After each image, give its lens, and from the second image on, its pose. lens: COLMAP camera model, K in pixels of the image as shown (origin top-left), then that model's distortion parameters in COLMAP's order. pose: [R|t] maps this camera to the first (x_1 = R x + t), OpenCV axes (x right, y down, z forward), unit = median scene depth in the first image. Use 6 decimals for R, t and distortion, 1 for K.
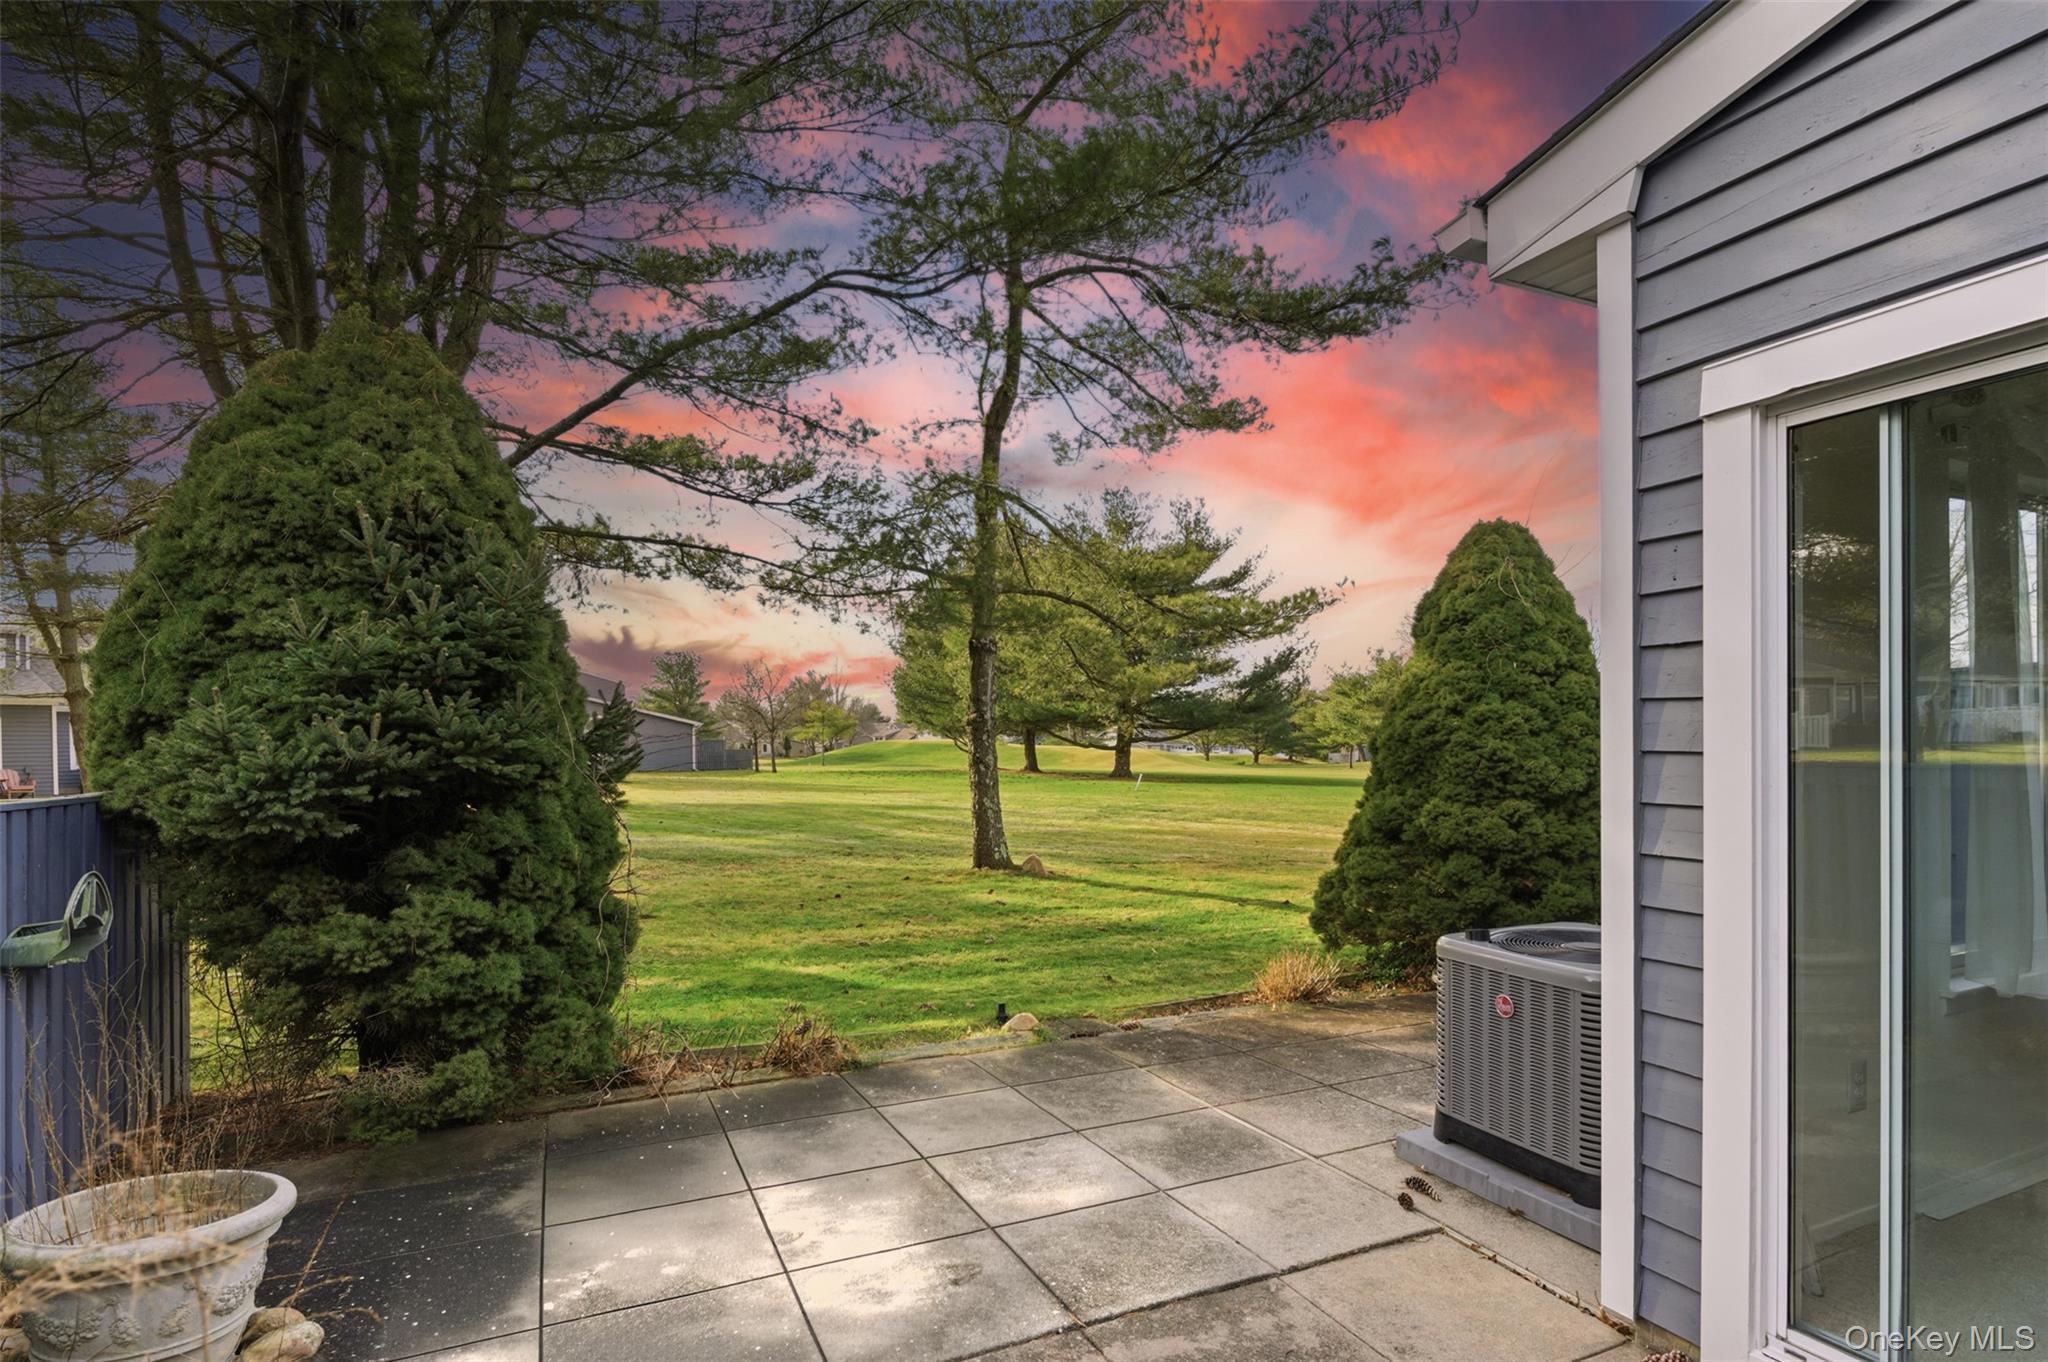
lens RADIAL K [[1035.0, 0, 1023.5], [0, 1035.0, 751.5], [0, 0, 1]] dist [0.000251, -0.000275]
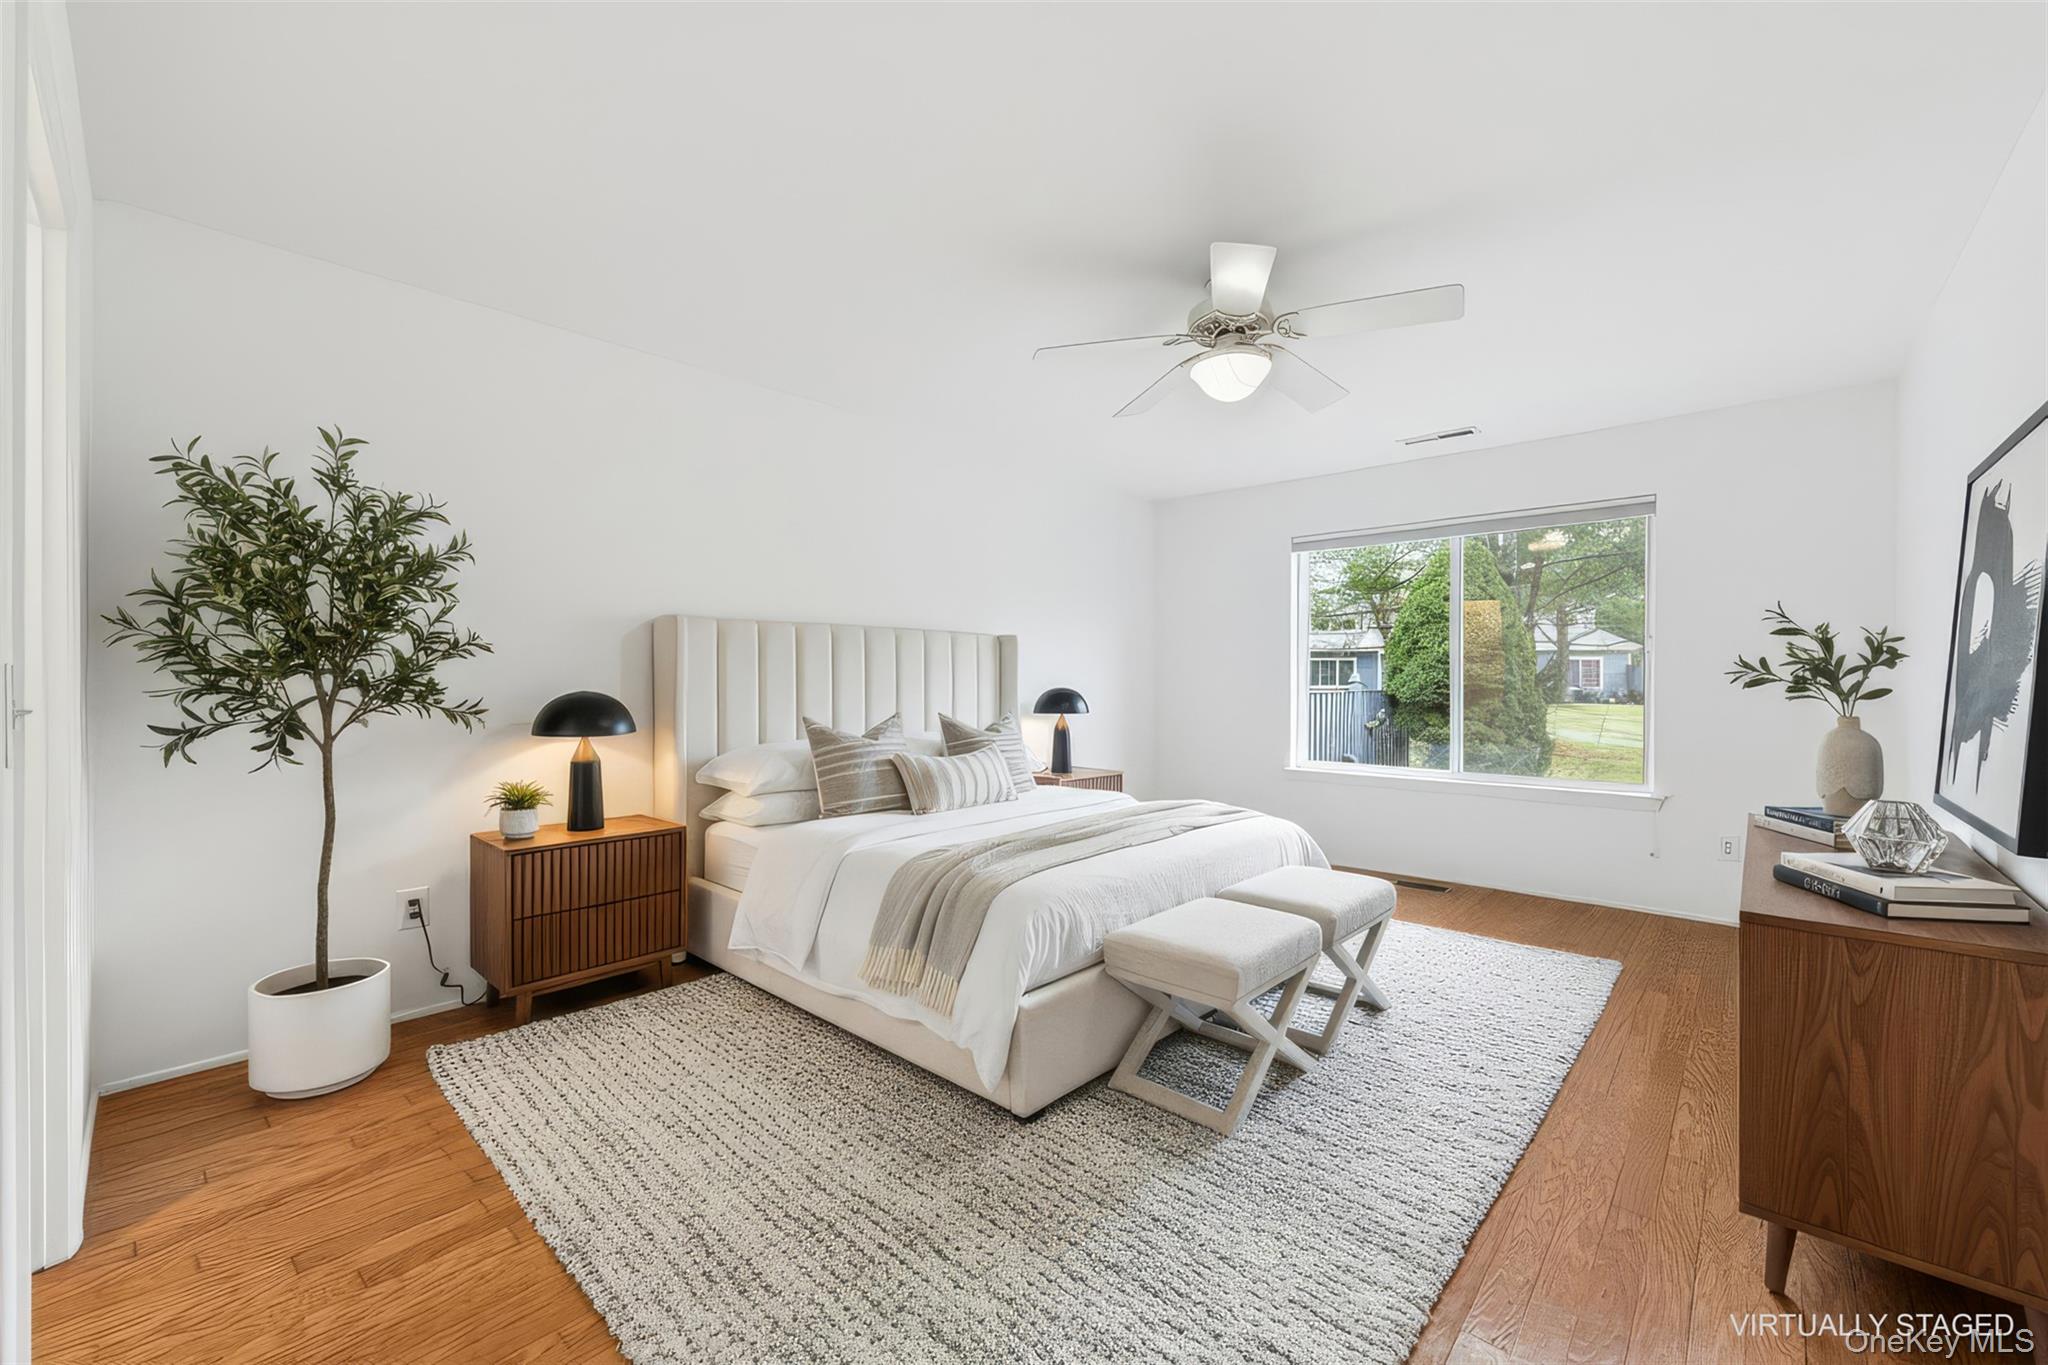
lens RADIAL K [[810.9, 0, 1026.4], [0, 810.9, 688.9], [0, 0, 1]] dist [0.002040, -0.000222]
pose [[0.397489, 0.021143, -0.917363, 1.267748], [-0.014301, 0.999756, 0.016845, 0.009021], [0.917496, 0.006423, 0.397694, -1.348881]]
